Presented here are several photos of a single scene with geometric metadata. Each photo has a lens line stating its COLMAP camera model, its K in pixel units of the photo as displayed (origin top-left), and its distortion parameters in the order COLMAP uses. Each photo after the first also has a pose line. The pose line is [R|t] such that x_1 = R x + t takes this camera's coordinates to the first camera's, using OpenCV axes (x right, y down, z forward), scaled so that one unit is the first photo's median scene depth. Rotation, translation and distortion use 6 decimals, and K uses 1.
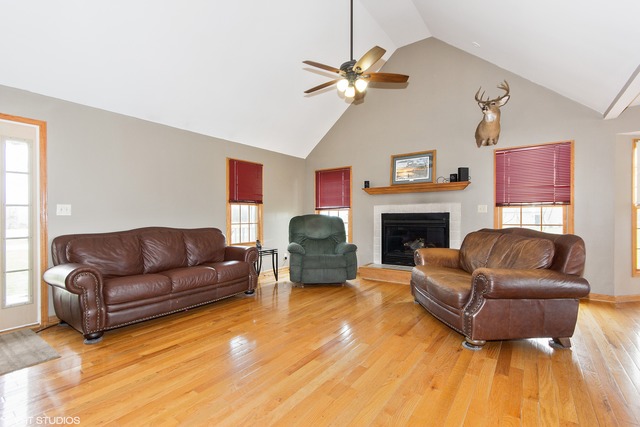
lens RADIAL K [[297.8, 0, 319.7], [0, 297.8, 214.8], [0, 0, 1]] dist [0.000769, 0.000548]
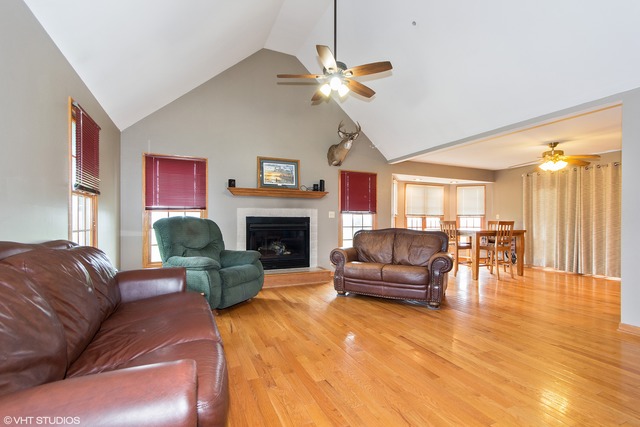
lens RADIAL K [[297.8, 0, 319.1], [0, 297.8, 219.3], [0, 0, 1]] dist [0.000769, 0.000548]
pose [[0.496184, 0.012461, 0.868128, -0.524521], [-0.009043, 0.999917, -0.009184, 0.010818], [-0.868170, -0.003293, 0.496256, 0.379288]]
